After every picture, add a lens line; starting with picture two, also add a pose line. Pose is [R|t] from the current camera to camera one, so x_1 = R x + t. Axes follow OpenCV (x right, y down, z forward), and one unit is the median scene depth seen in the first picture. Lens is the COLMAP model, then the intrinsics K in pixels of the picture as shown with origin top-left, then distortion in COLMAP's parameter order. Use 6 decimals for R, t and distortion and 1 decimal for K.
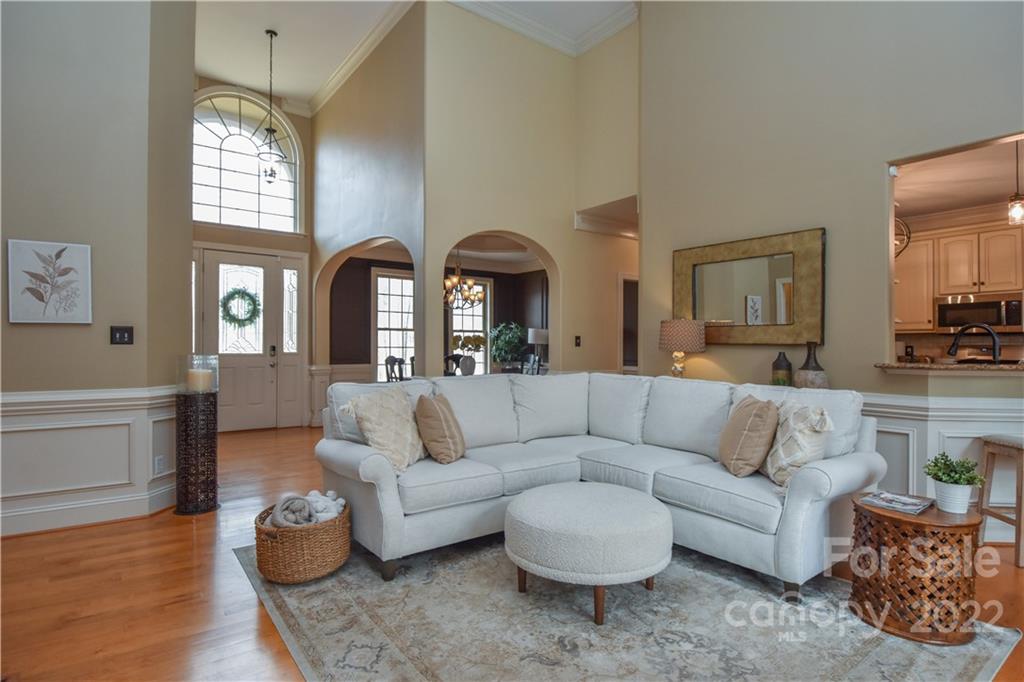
lens RADIAL K [[537.4, 0, 511.2], [0, 537.4, 342.6], [0, 0, 1]] dist [-0.003028, -0.000437]
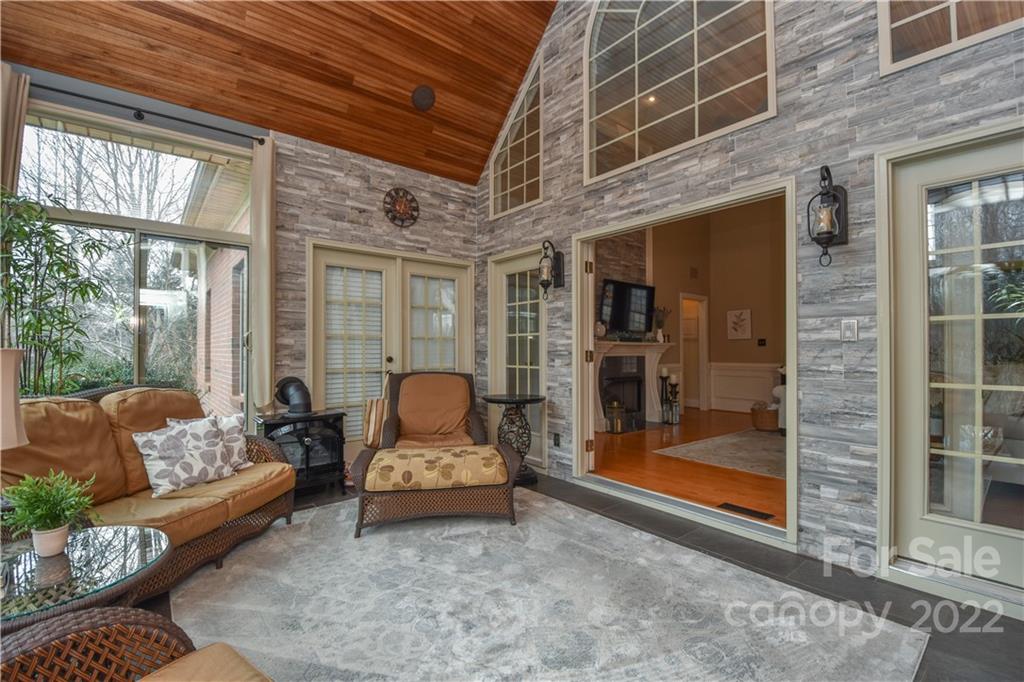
lens RADIAL K [[452.7, 0, 509.7], [0, 452.7, 344.2], [0, 0, 1]] dist [0.001378, 0.000057]
pose [[0.040766, -0.015559, -0.999048, 1.395032], [0.006871, 0.999859, -0.015292, 0.019034], [0.999145, -0.006241, 0.040867, -0.292258]]
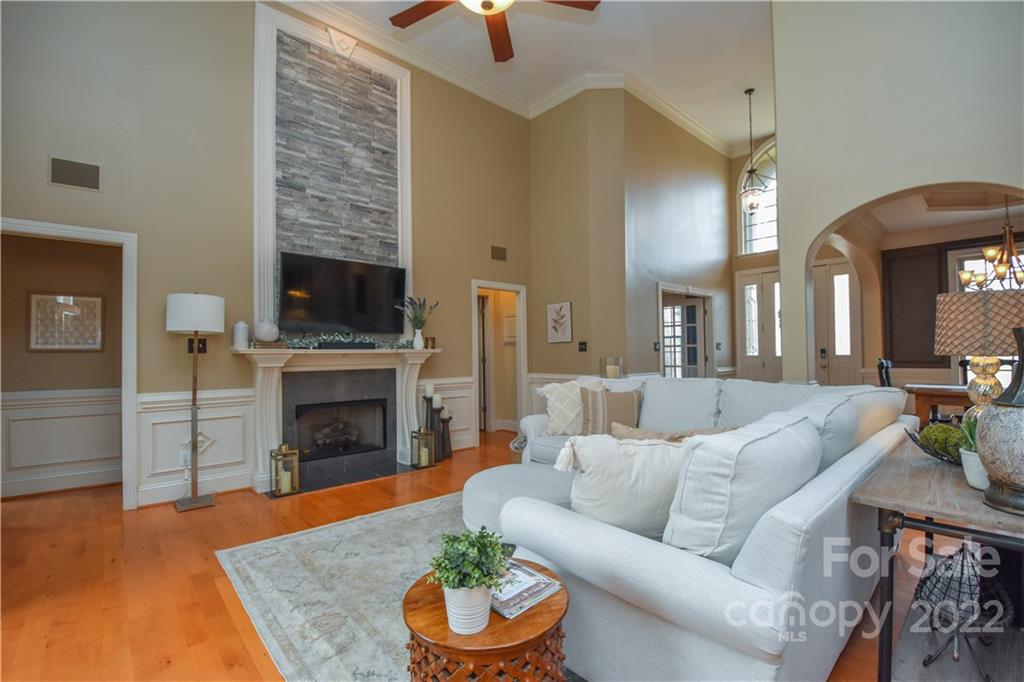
lens RADIAL K [[452.7, 0, 512.9], [0, 452.7, 345.8], [0, 0, 1]] dist [0.001378, 0.000057]
pose [[0.102683, -0.019637, -0.994520, 0.844531], [0.021427, 0.999617, -0.017526, 0.006282], [0.994483, -0.019510, 0.103064, 0.594308]]
